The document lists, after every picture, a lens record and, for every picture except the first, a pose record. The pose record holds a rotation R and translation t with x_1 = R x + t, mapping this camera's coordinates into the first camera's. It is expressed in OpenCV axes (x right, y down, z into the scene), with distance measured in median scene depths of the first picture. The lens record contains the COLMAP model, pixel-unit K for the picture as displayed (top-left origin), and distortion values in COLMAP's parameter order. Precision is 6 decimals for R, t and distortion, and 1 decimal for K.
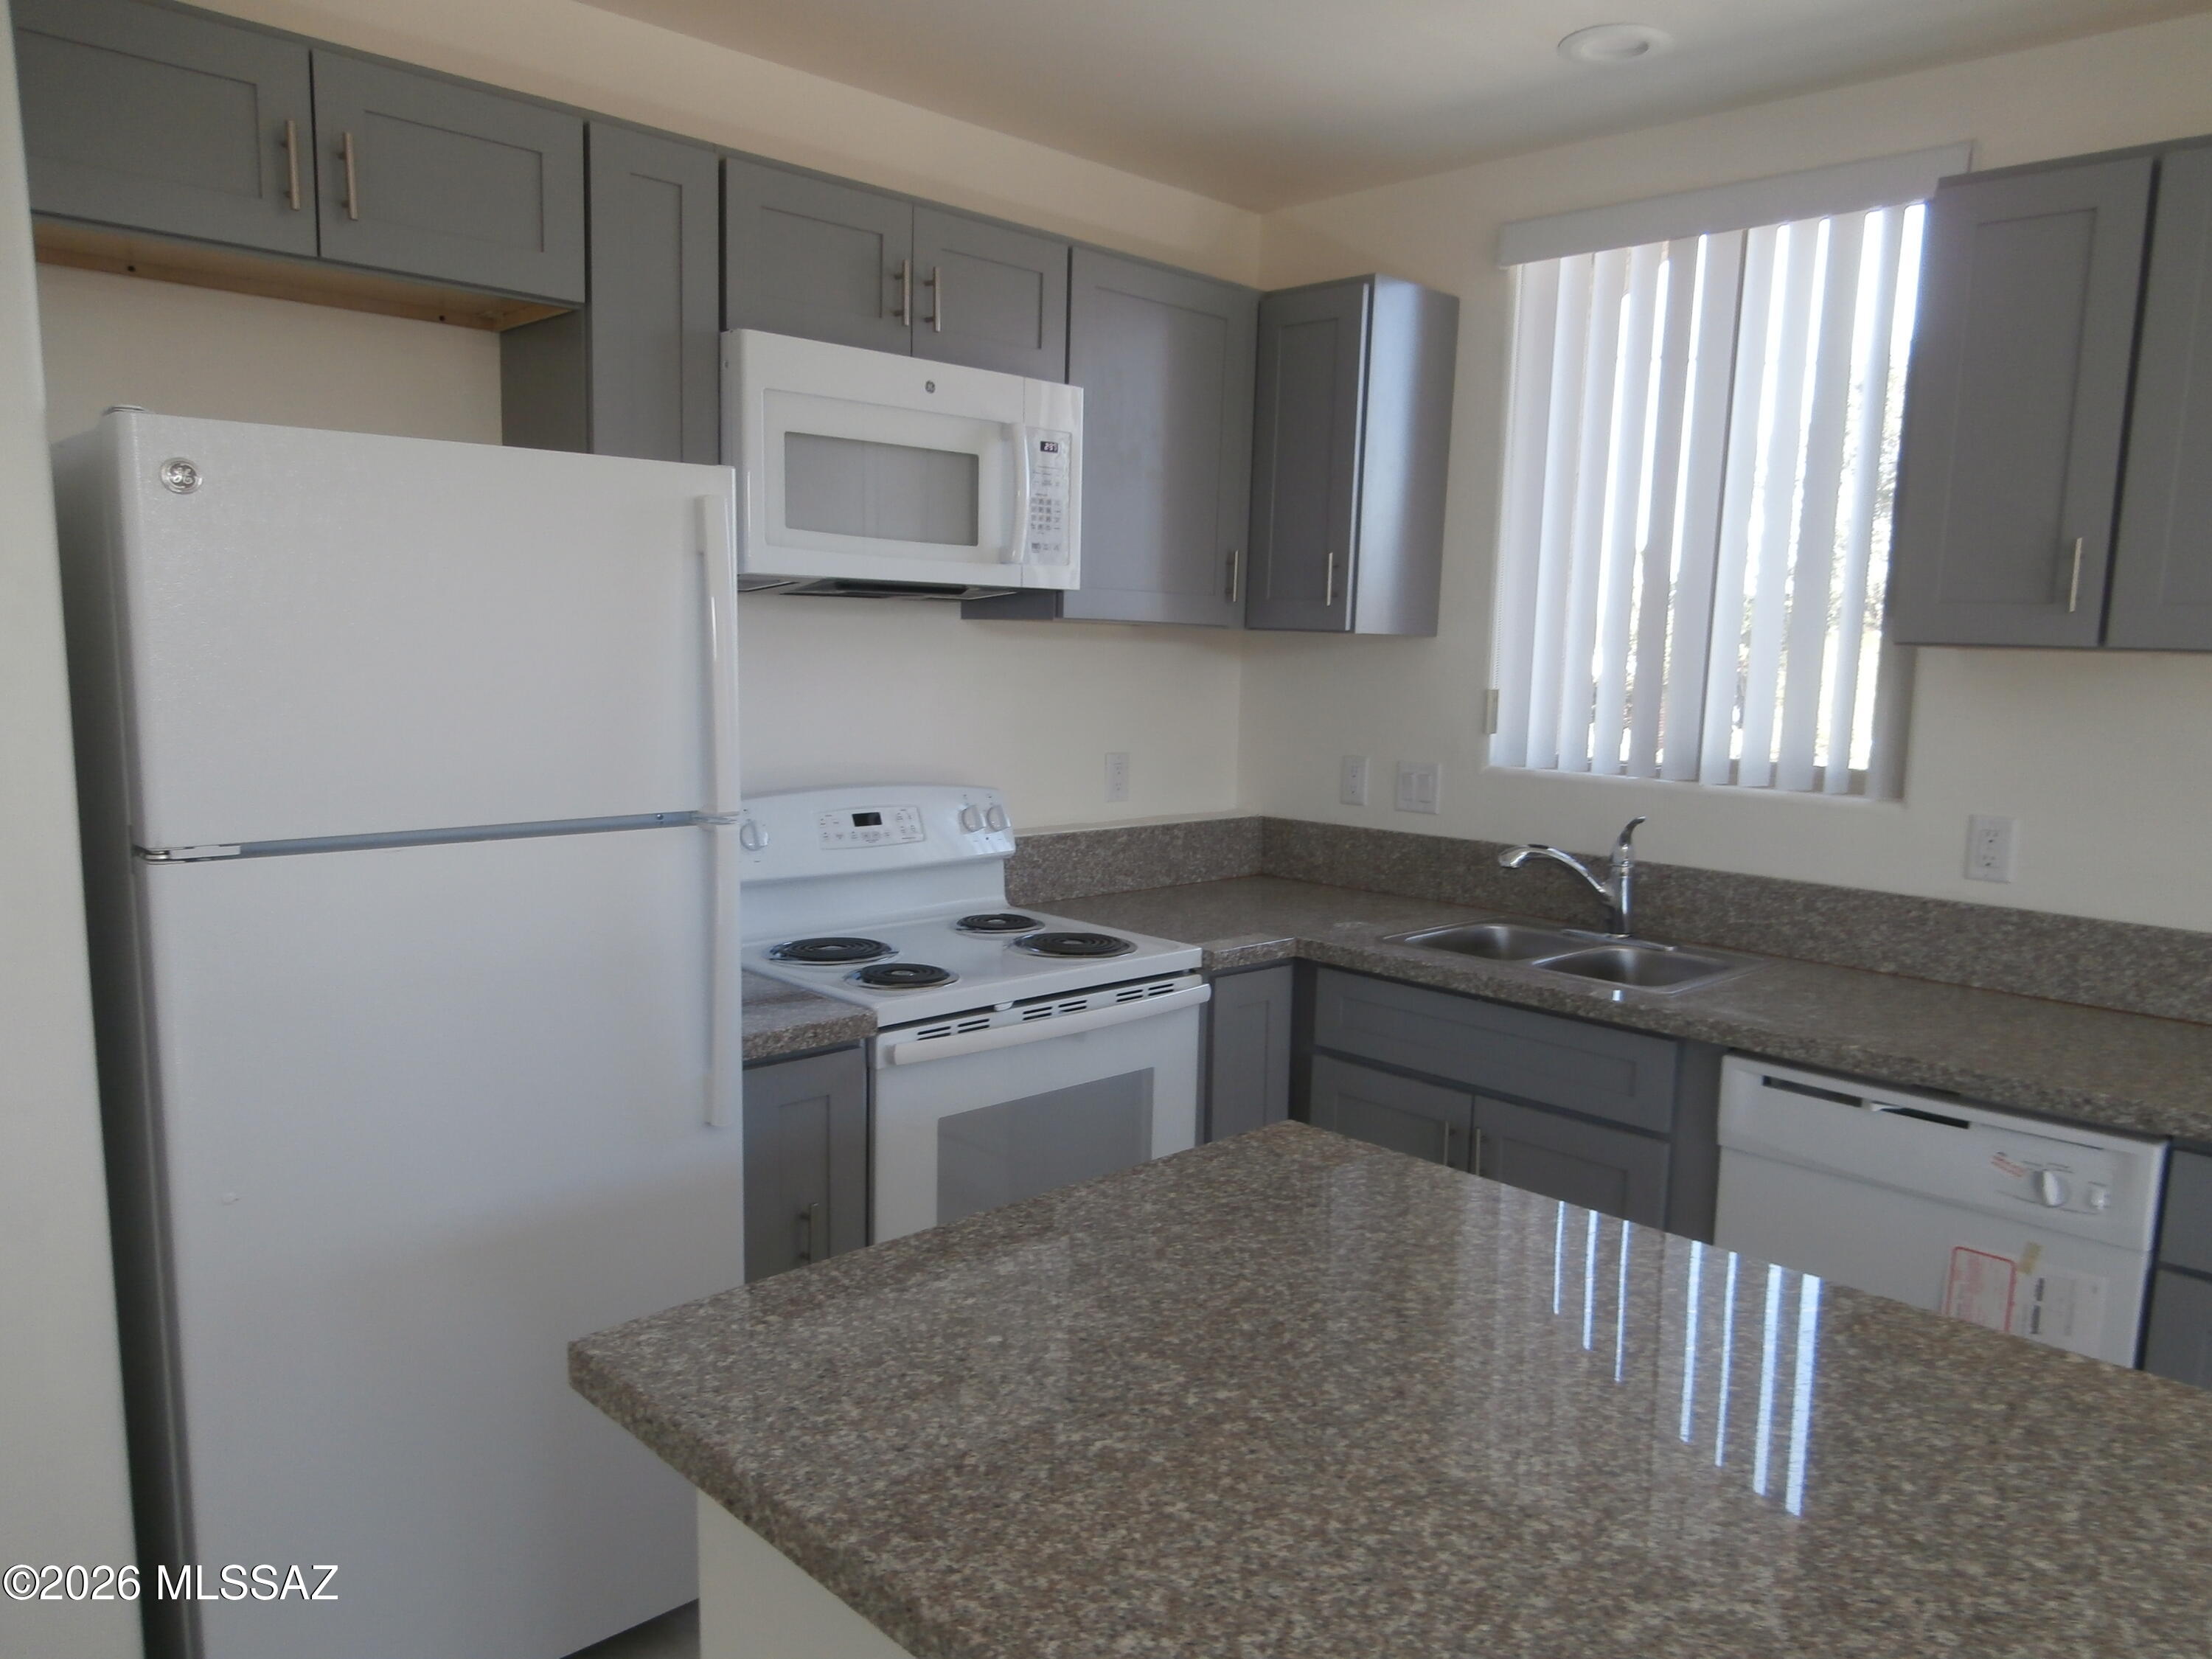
lens RADIAL K [[1555.7, 0, 1138.0], [0, 1555.7, 864.7], [0, 0, 1]] dist [-0.028927, 0.002308]
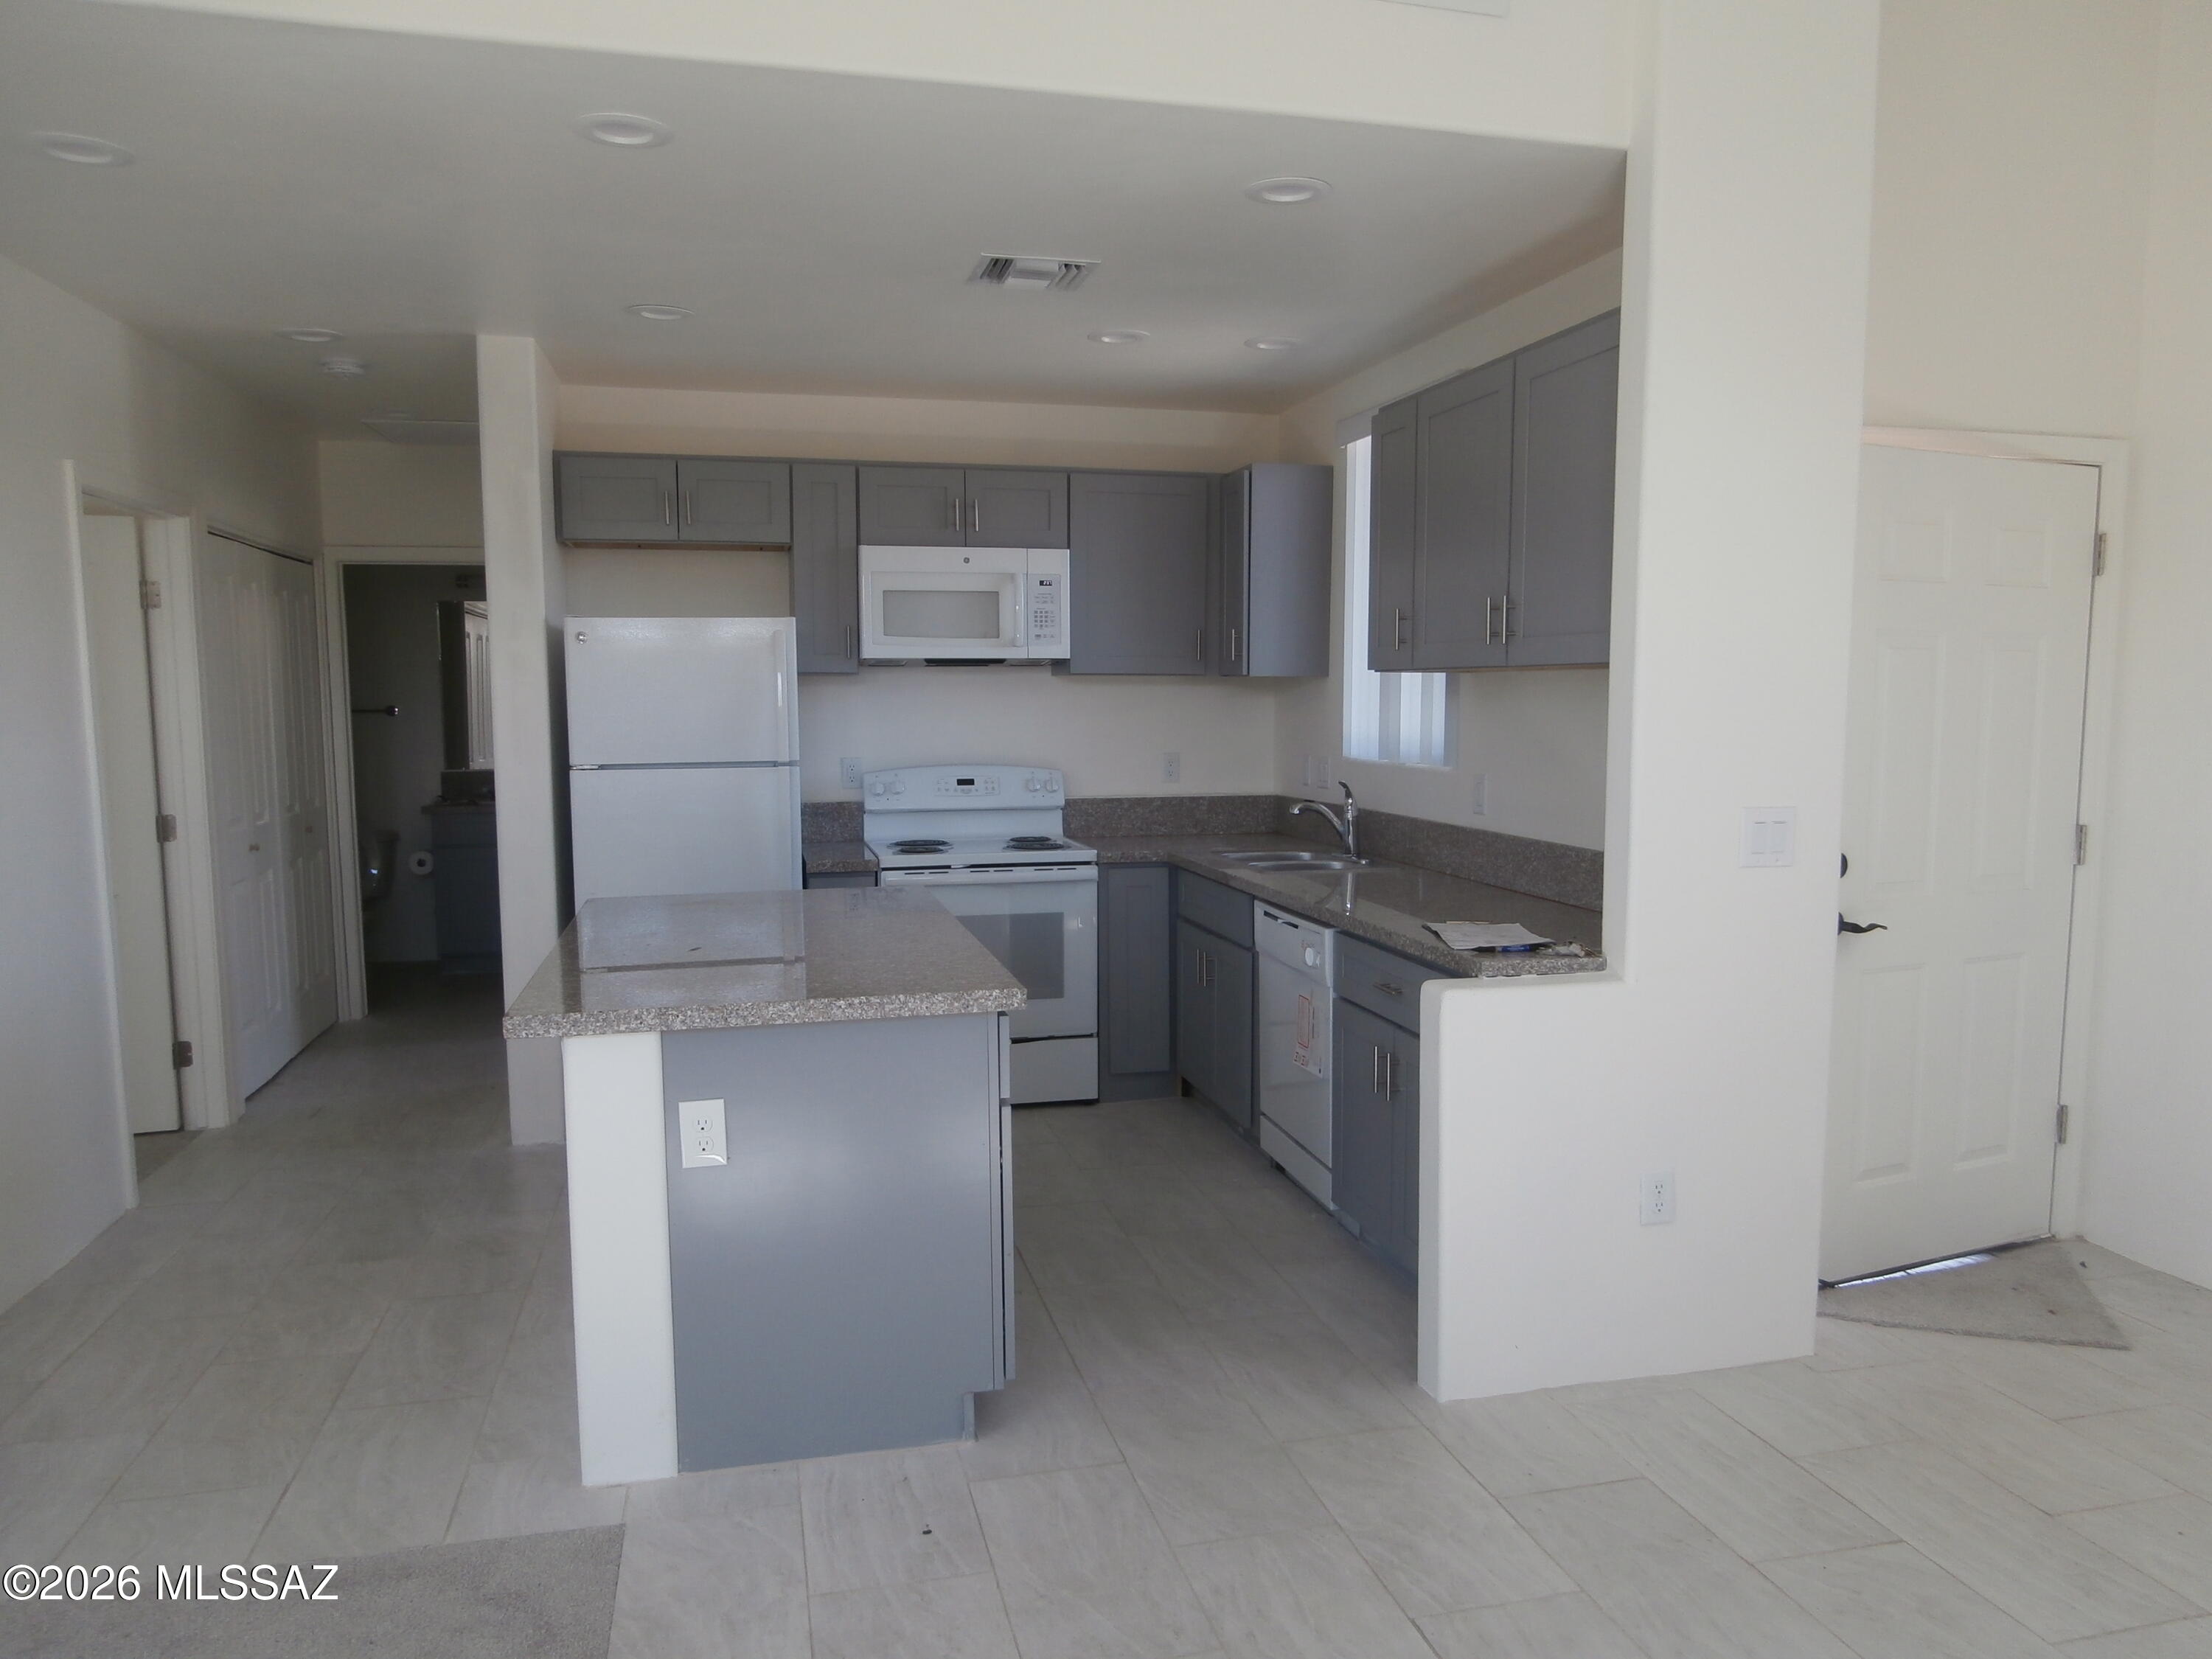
lens RADIAL K [[1555.7, 0, 1138.0], [0, 1555.7, 864.7], [0, 0, 1]] dist [-0.028927, 0.002308]
pose [[0.867173, 0.027721, -0.497235, 1.001349], [-0.047016, 0.998547, -0.026326, 0.117262], [0.495783, 0.046207, 0.867216, -0.569125]]
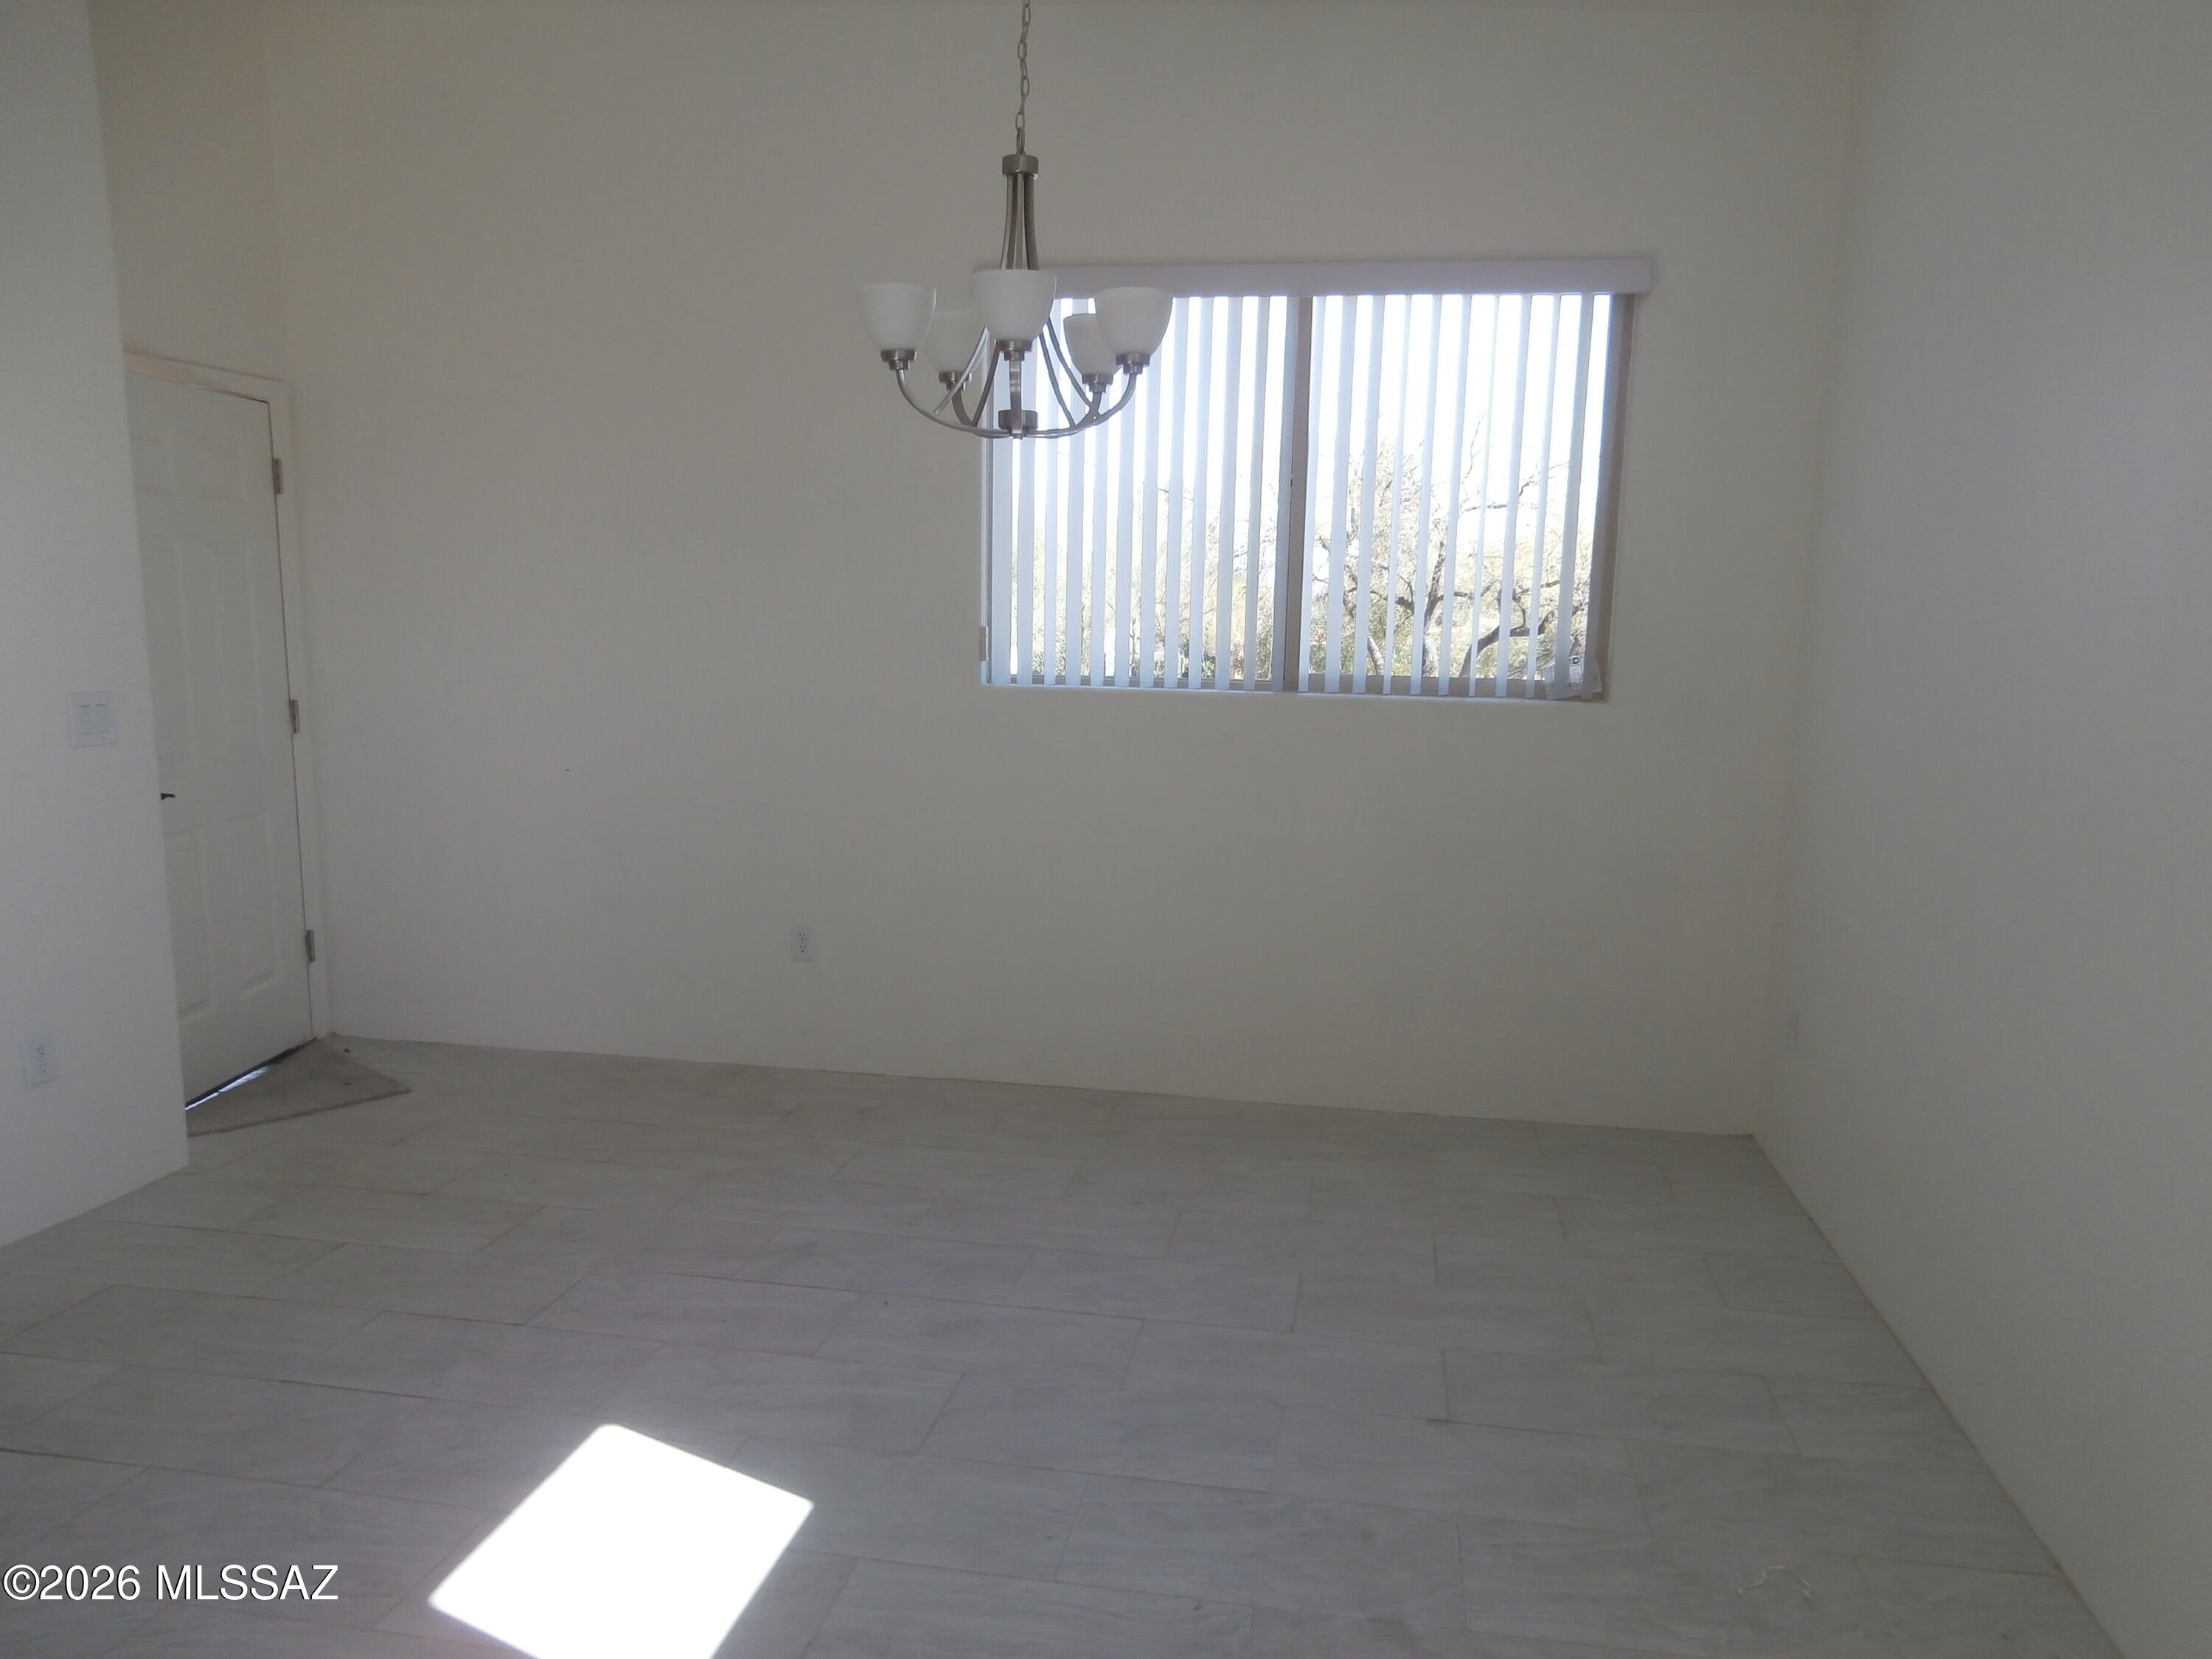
lens RADIAL K [[1555.7, 0, 1138.0], [0, 1555.7, 864.7], [0, 0, 1]] dist [-0.028927, 0.002308]
pose [[0.802858, -0.106045, 0.586663, 0.782577], [0.084768, 0.994360, 0.063733, 0.154871], [-0.590113, -0.001438, 0.807319, -0.862802]]
